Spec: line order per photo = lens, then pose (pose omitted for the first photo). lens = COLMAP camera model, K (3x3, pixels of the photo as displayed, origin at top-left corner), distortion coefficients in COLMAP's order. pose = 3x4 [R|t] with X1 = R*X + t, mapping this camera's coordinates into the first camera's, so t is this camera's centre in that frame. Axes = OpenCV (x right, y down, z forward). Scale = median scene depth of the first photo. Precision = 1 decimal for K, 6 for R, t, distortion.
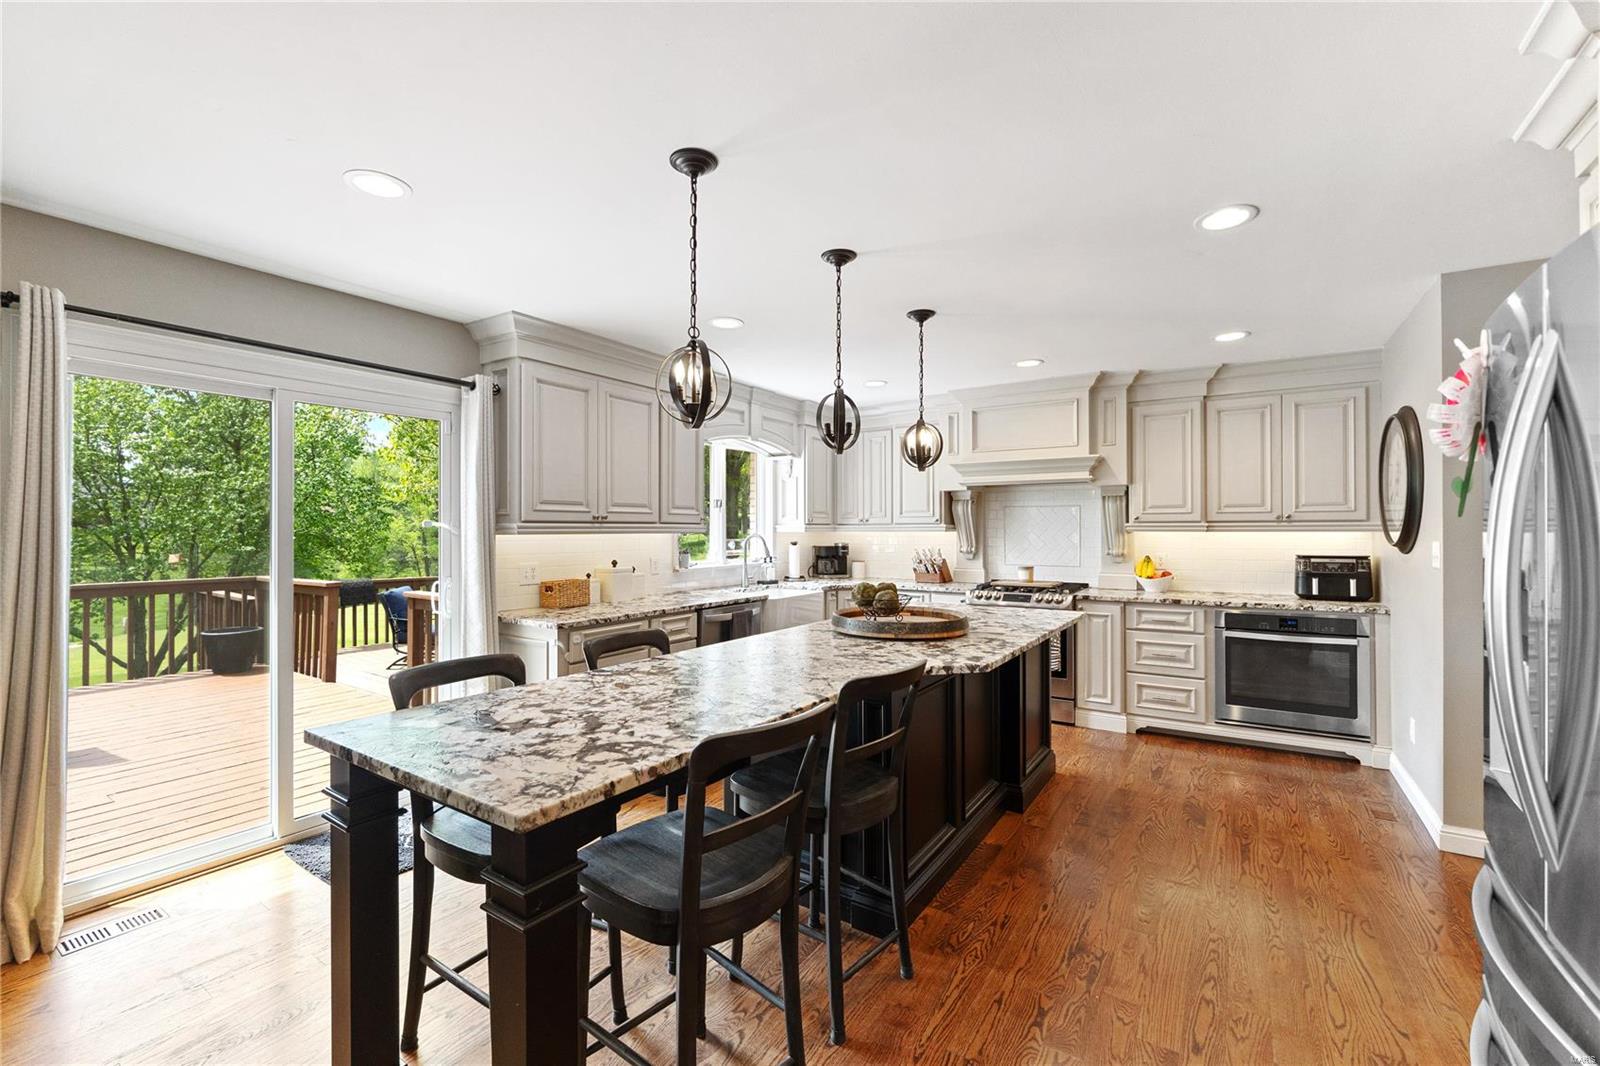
lens RADIAL K [[678.6, 0, 793.6], [0, 678.6, 527.7], [0, 0, 1]] dist [-0.002125, -0.000234]
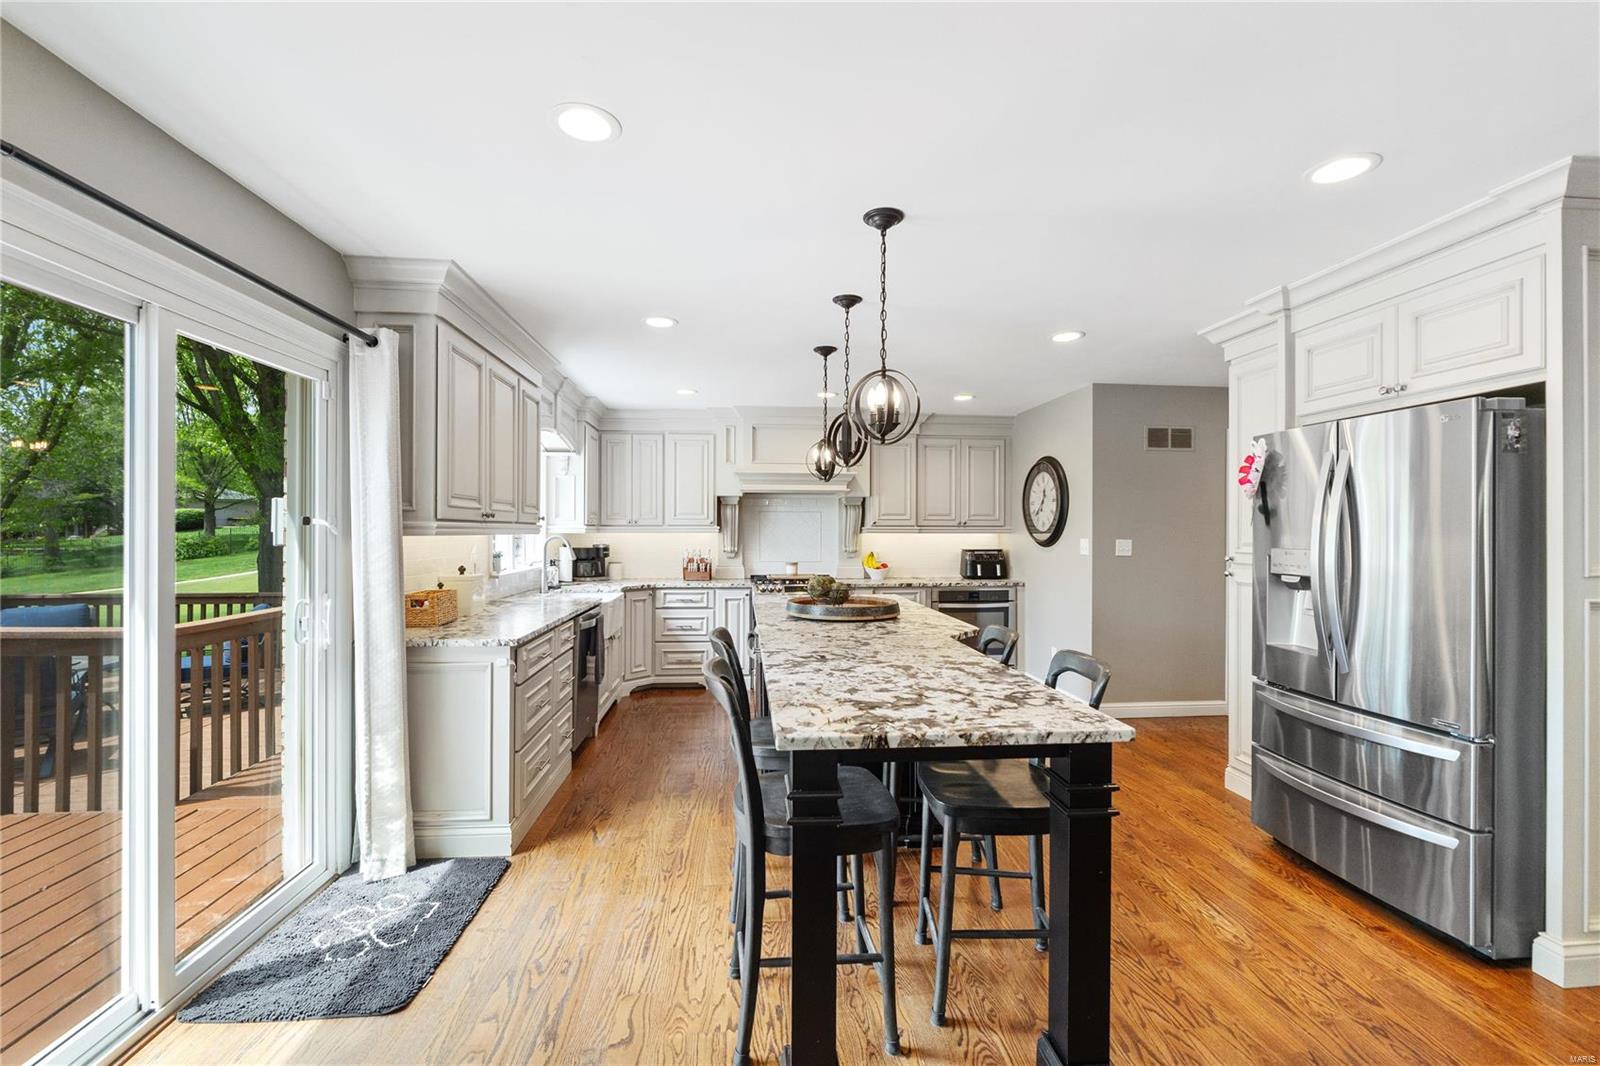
lens RADIAL K [[678.4, 0, 800.0], [0, 678.4, 533.0], [0, 0, 1]] dist [-0.001119, -0.000508]
pose [[0.781920, 0.002028, 0.623375, -0.460005], [-0.005499, 0.999978, 0.003645, 0.001462], [-0.623354, -0.006278, 0.781915, 0.078620]]
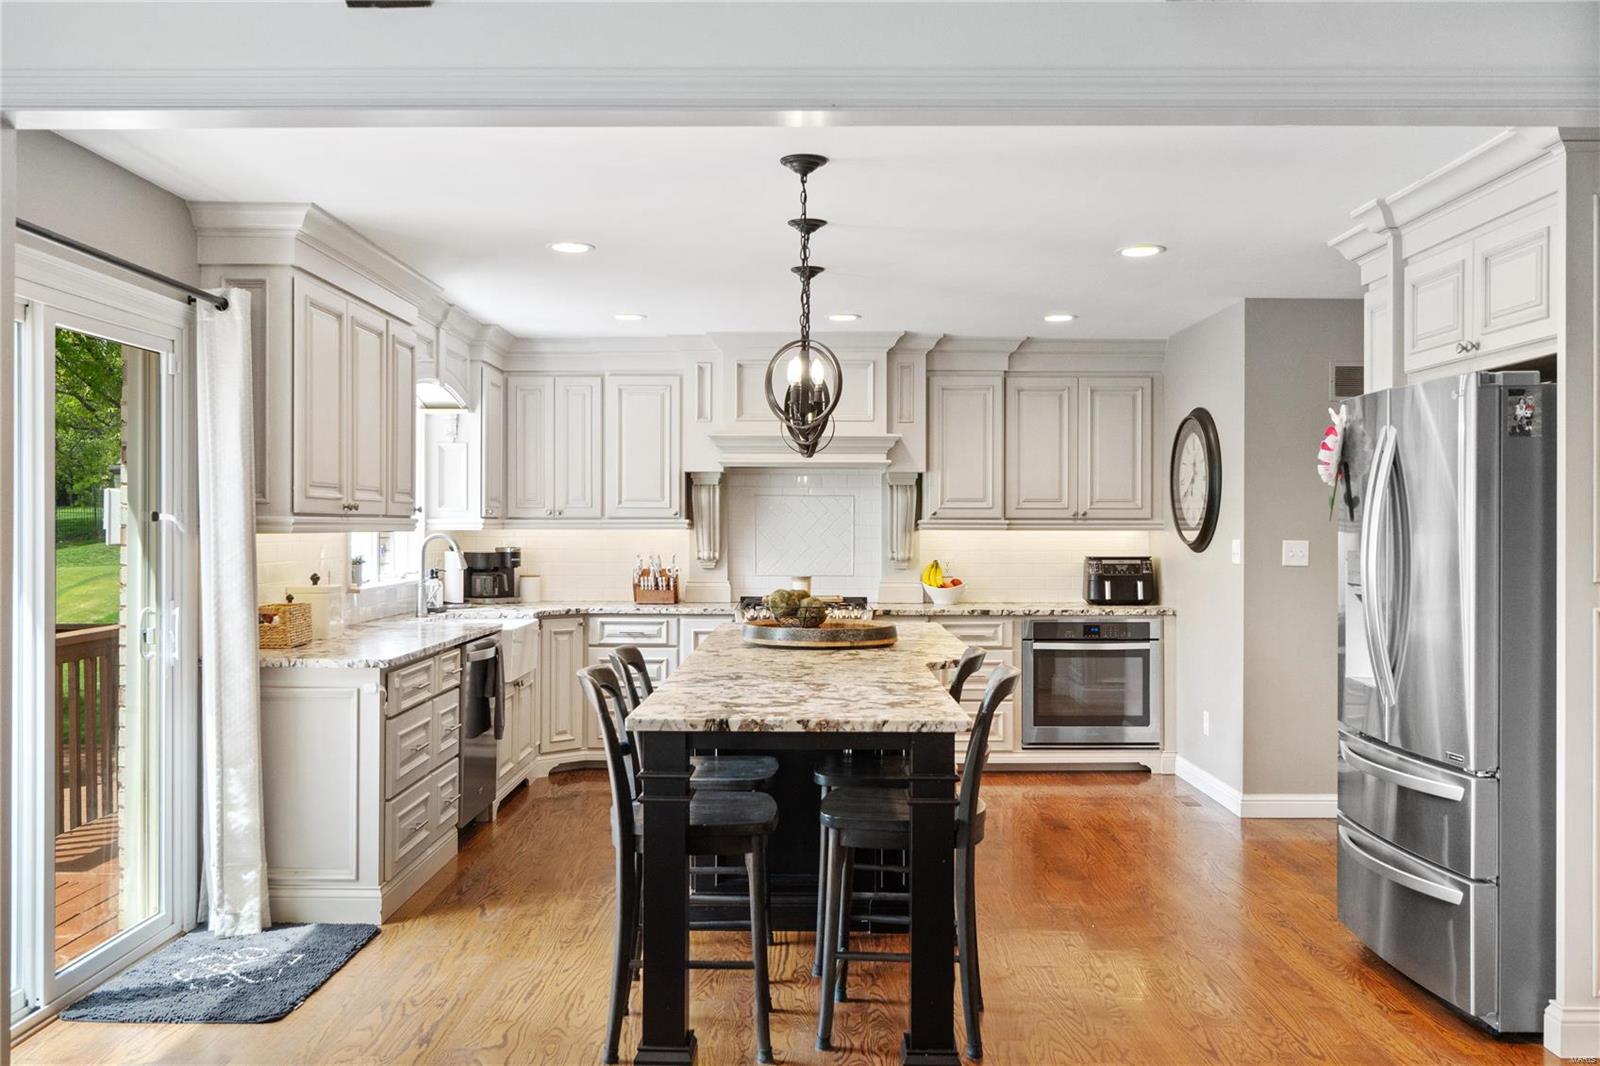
lens RADIAL K [[1382.8, 0, 800.0], [0, 1382.8, 533.0], [0, 0, 1]] dist [0.010188, 0.012988]
pose [[0.838102, 0.000505, 0.545513, -0.589667], [-0.005204, 0.999961, 0.007069, -0.001899], [-0.545489, -0.008764, 0.838072, -0.334441]]
